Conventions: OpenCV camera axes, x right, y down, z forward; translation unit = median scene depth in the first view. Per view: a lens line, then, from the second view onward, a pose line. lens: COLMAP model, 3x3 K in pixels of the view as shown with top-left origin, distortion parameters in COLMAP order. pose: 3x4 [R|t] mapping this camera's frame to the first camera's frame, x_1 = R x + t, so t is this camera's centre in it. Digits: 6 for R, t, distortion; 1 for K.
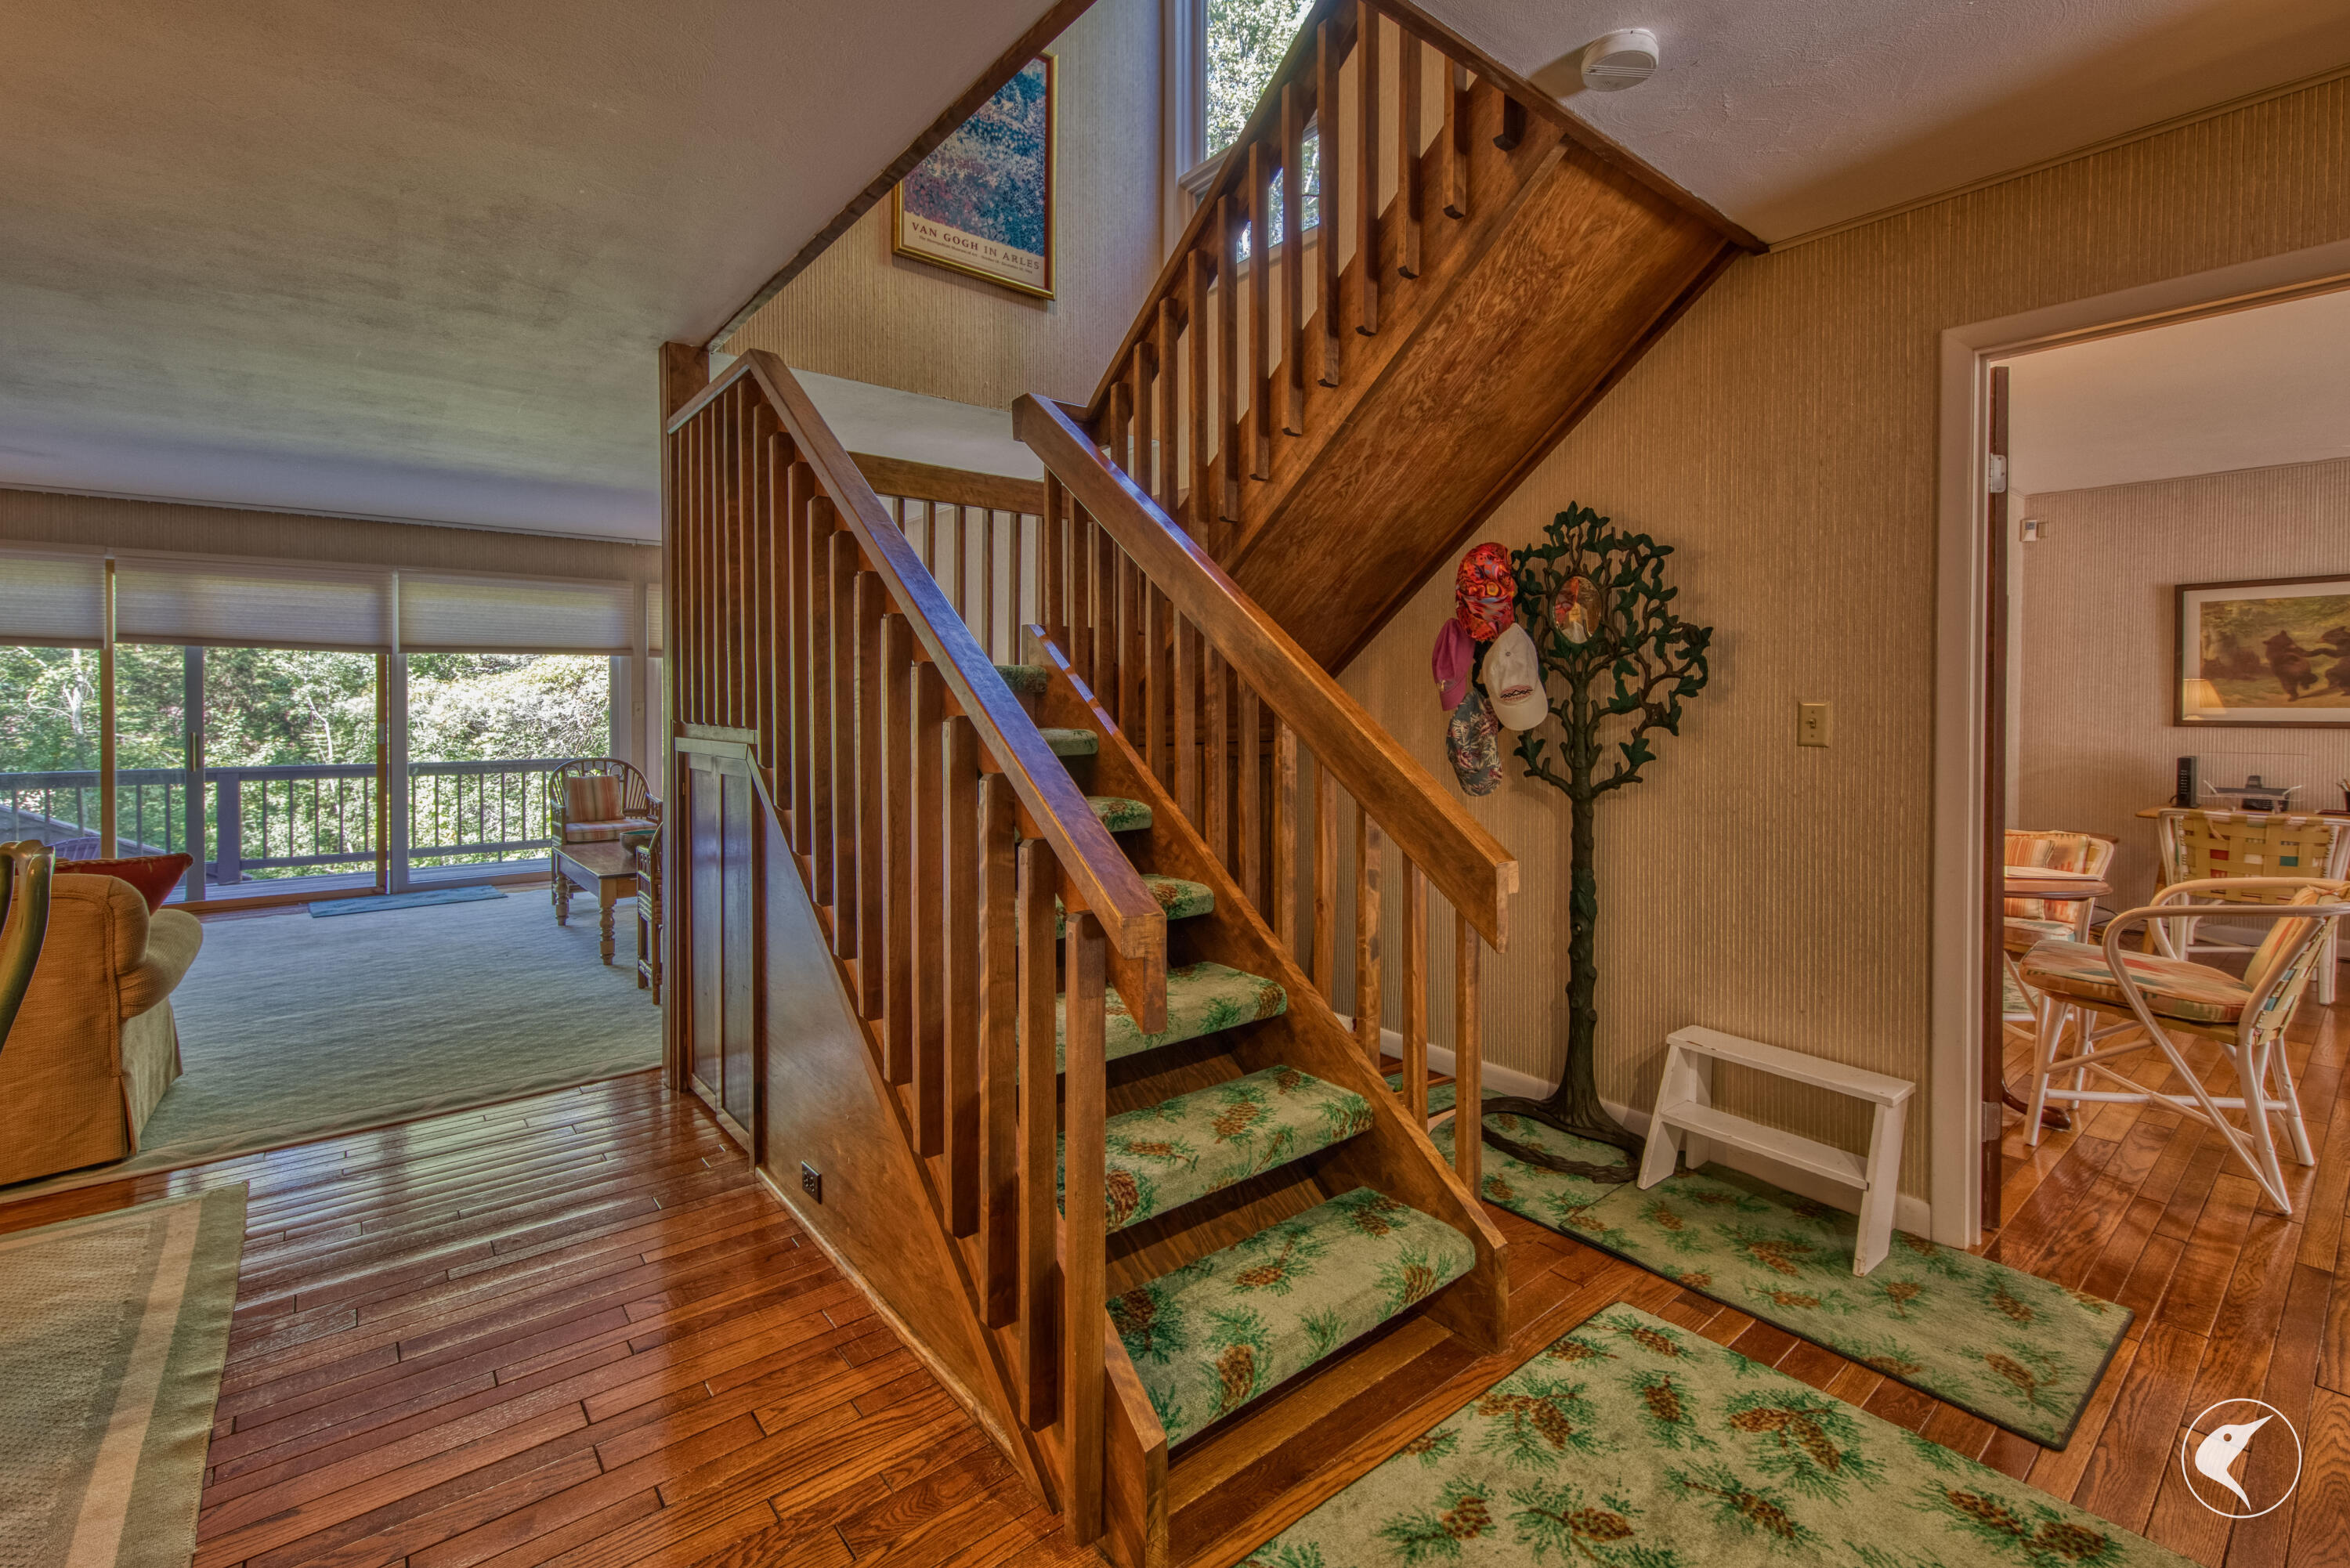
lens RADIAL K [[1009.6, 0, 1176.0], [0, 1009.6, 712.9], [0, 0, 1]] dist [0.004115, 0.000278]
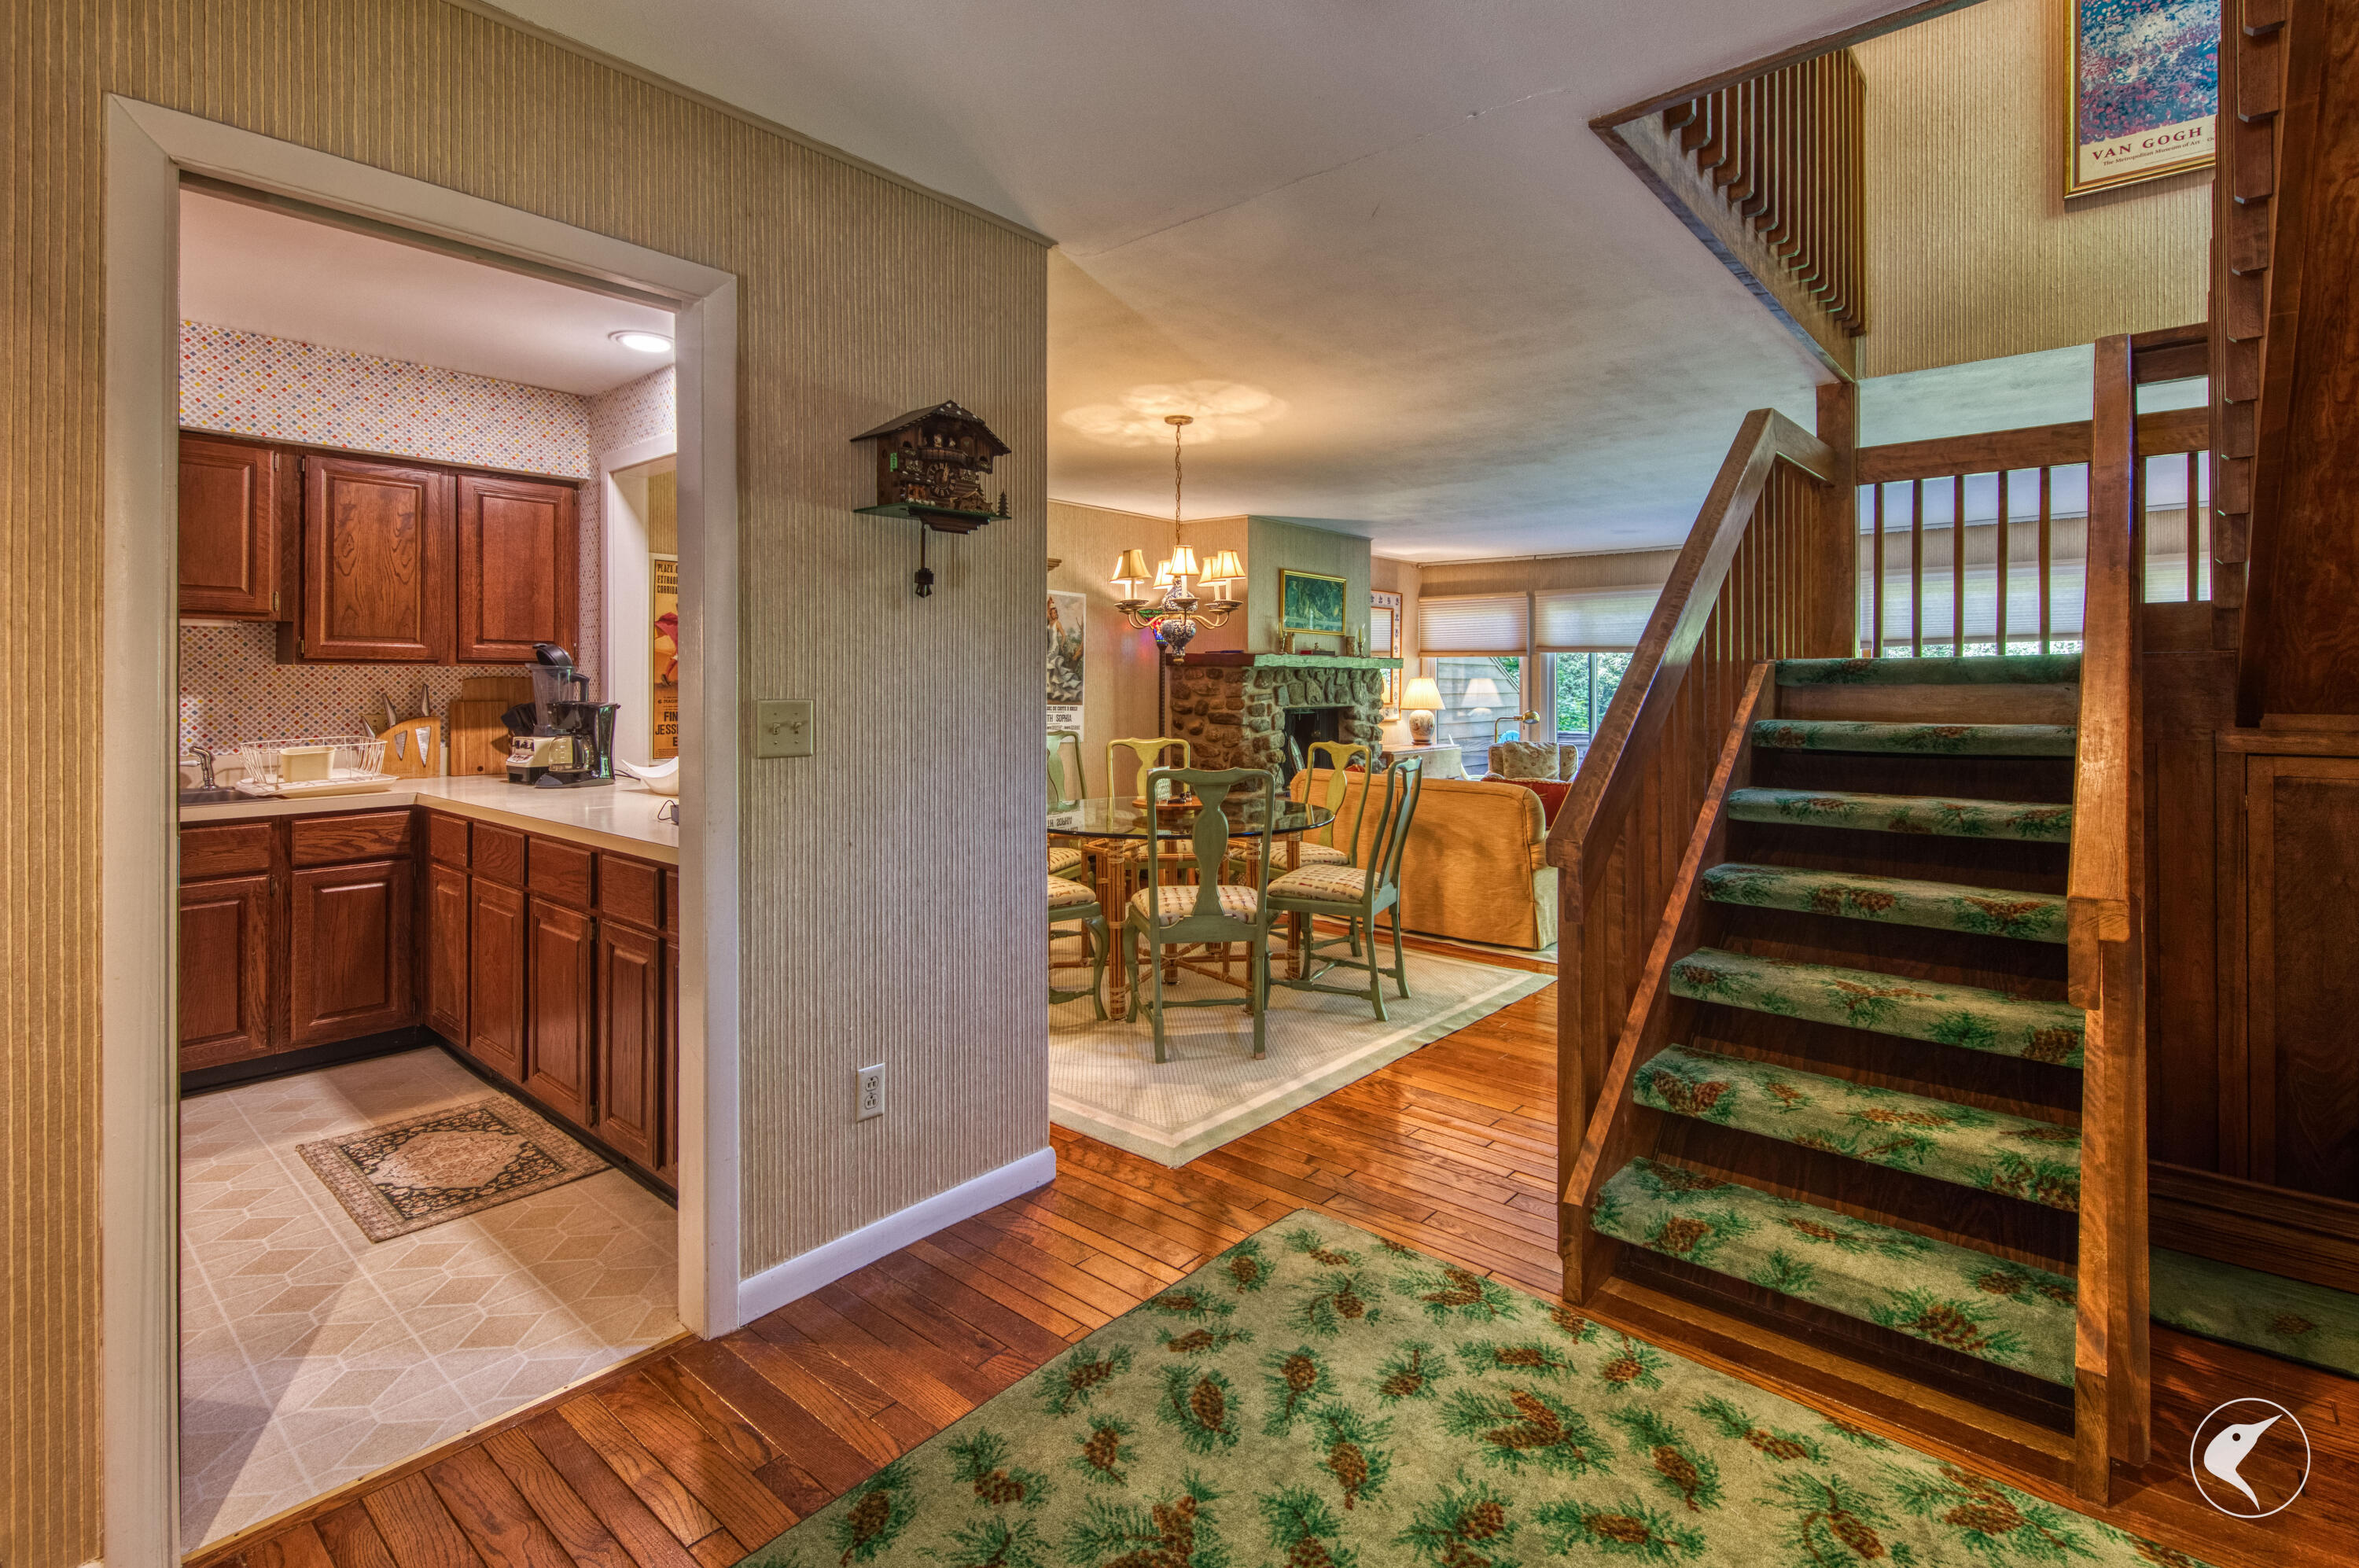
lens RADIAL K [[1105.2, 0, 1226.7], [0, 1105.2, 688.3], [0, 0, 1]] dist [-0.001853, -0.000518]
pose [[0.192088, 0.003235, -0.981372, 0.701883], [-0.012200, 0.999925, 0.000909, -0.010210], [0.981302, 0.011798, 0.192113, 0.092642]]
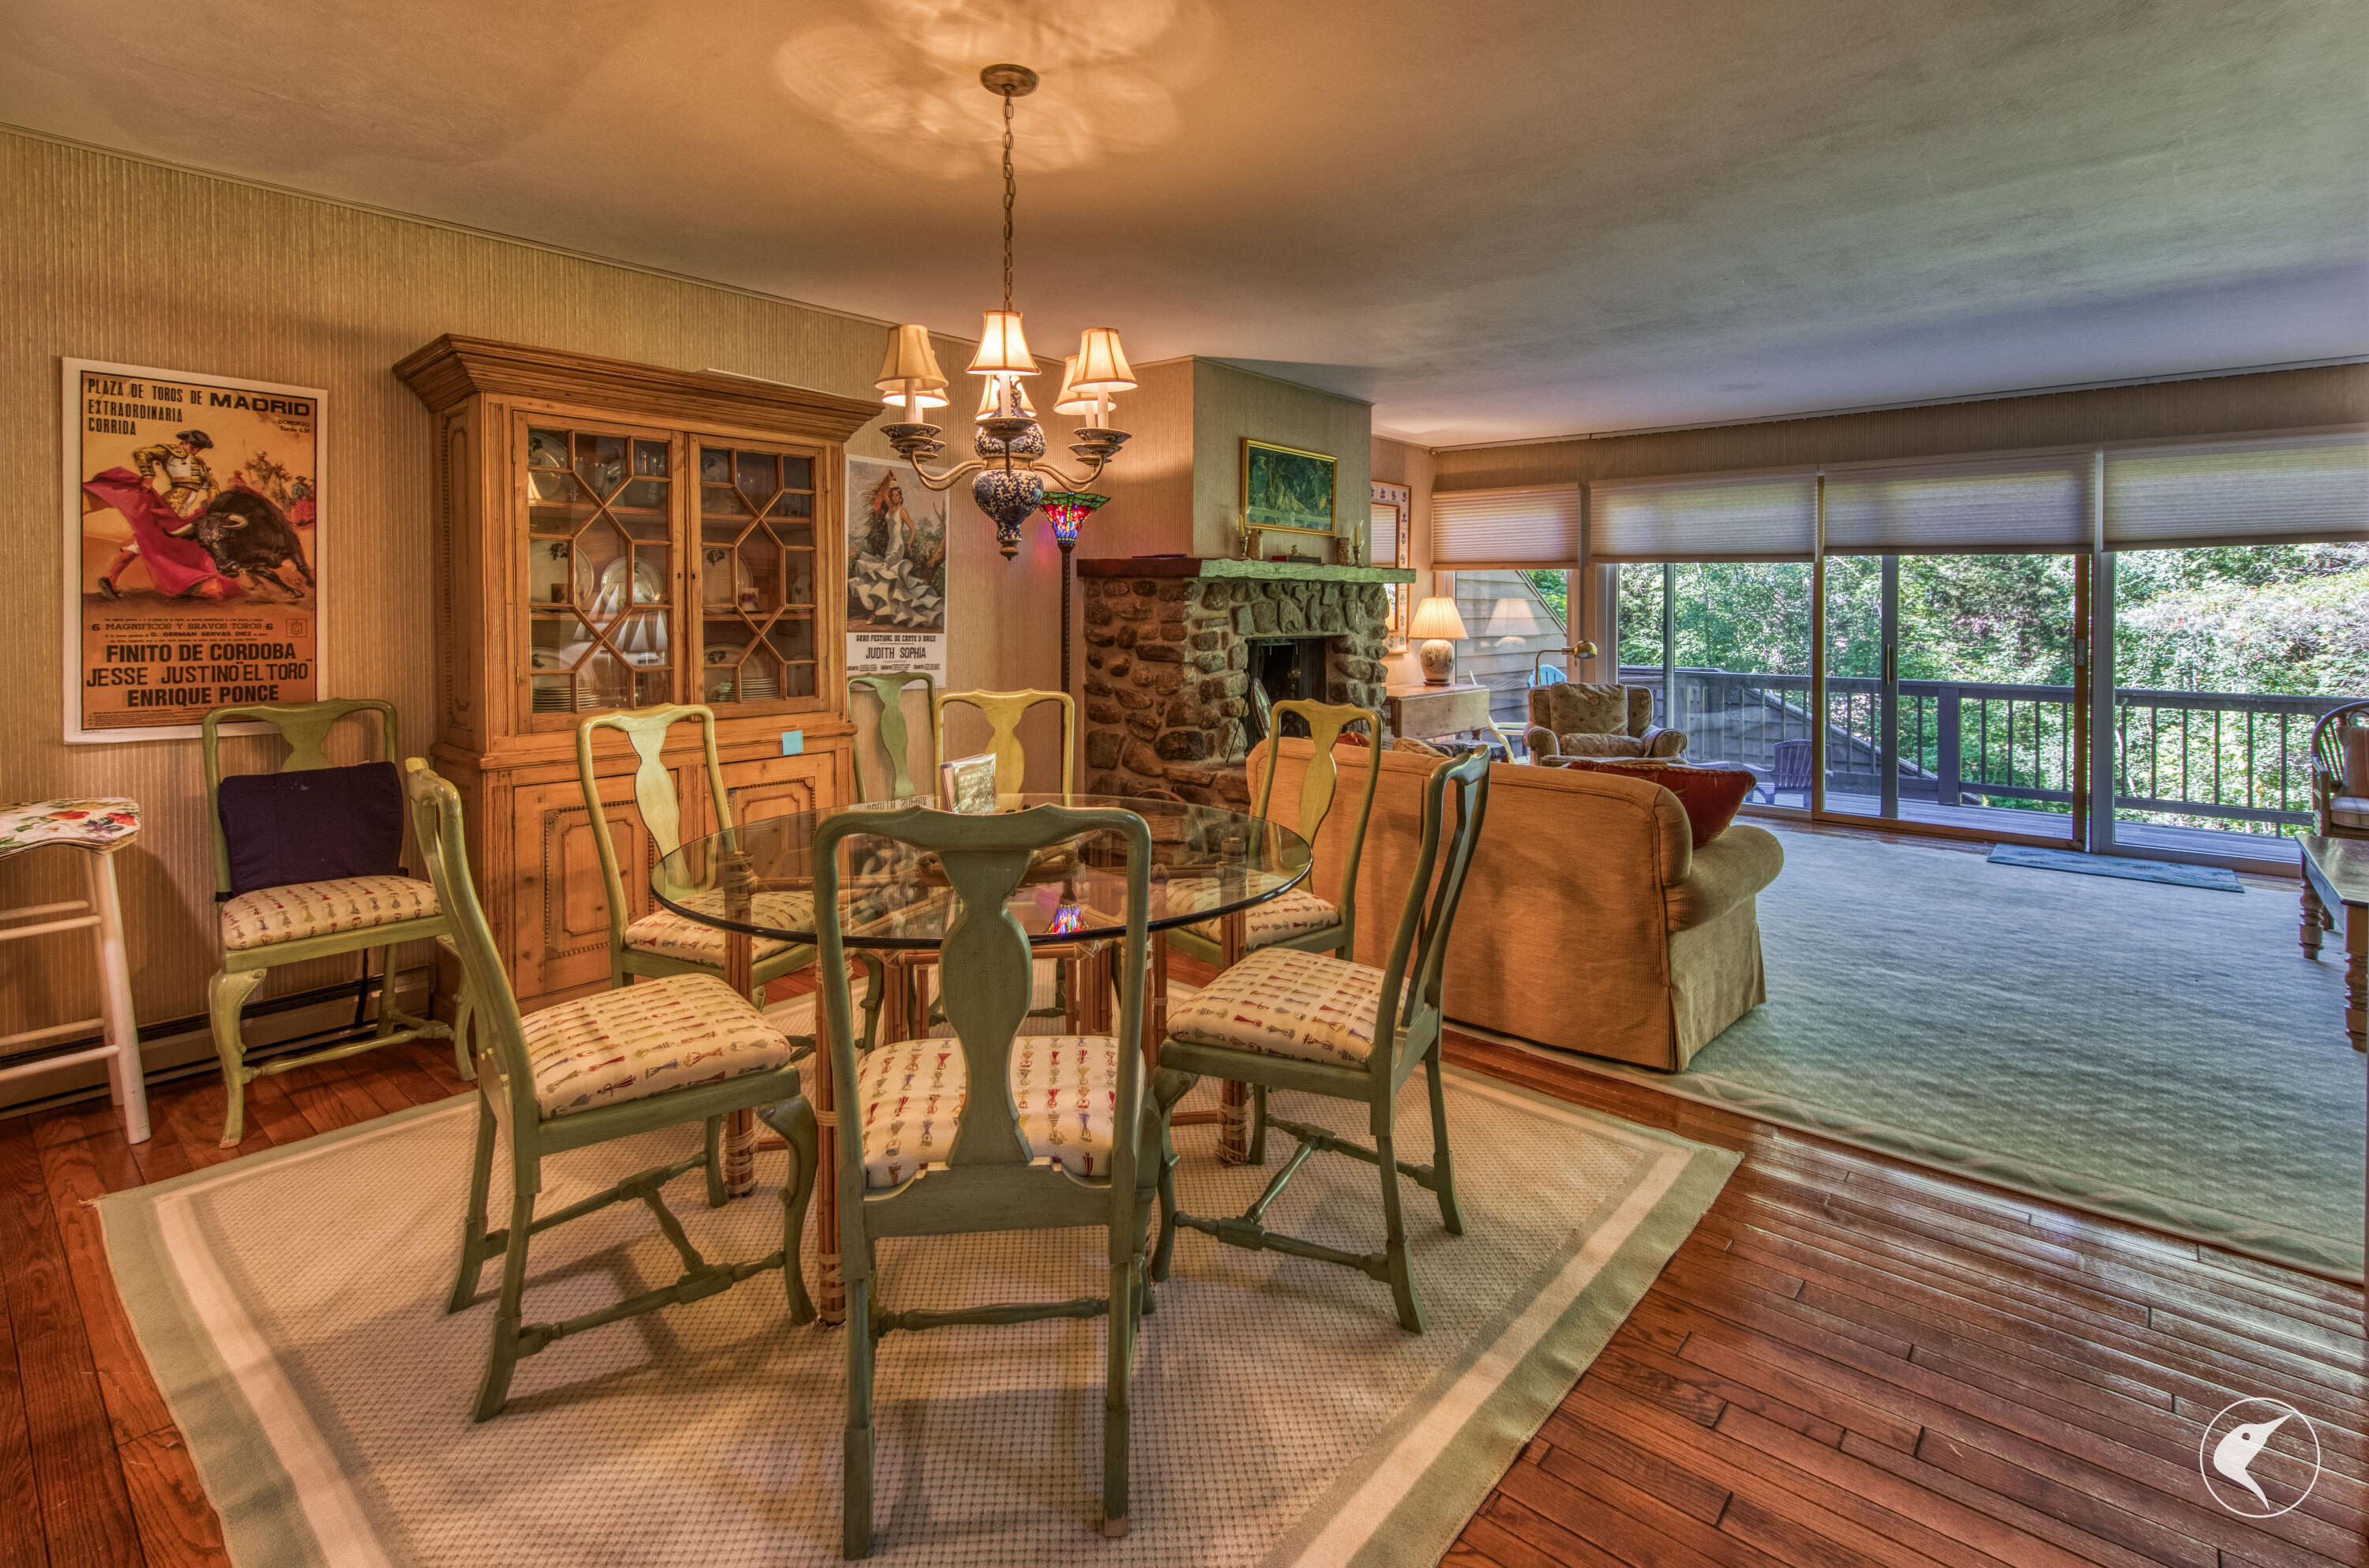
lens RADIAL K [[1128.1, 0, 1185.4], [0, 1128.1, 617.9], [0, 0, 1]] dist [0.001537, -0.000157]
pose [[0.166545, 0.007478, -0.986006, -0.026183], [-0.013927, 0.999889, 0.005231, -0.004082], [0.985936, 0.012861, 0.166631, 0.319793]]
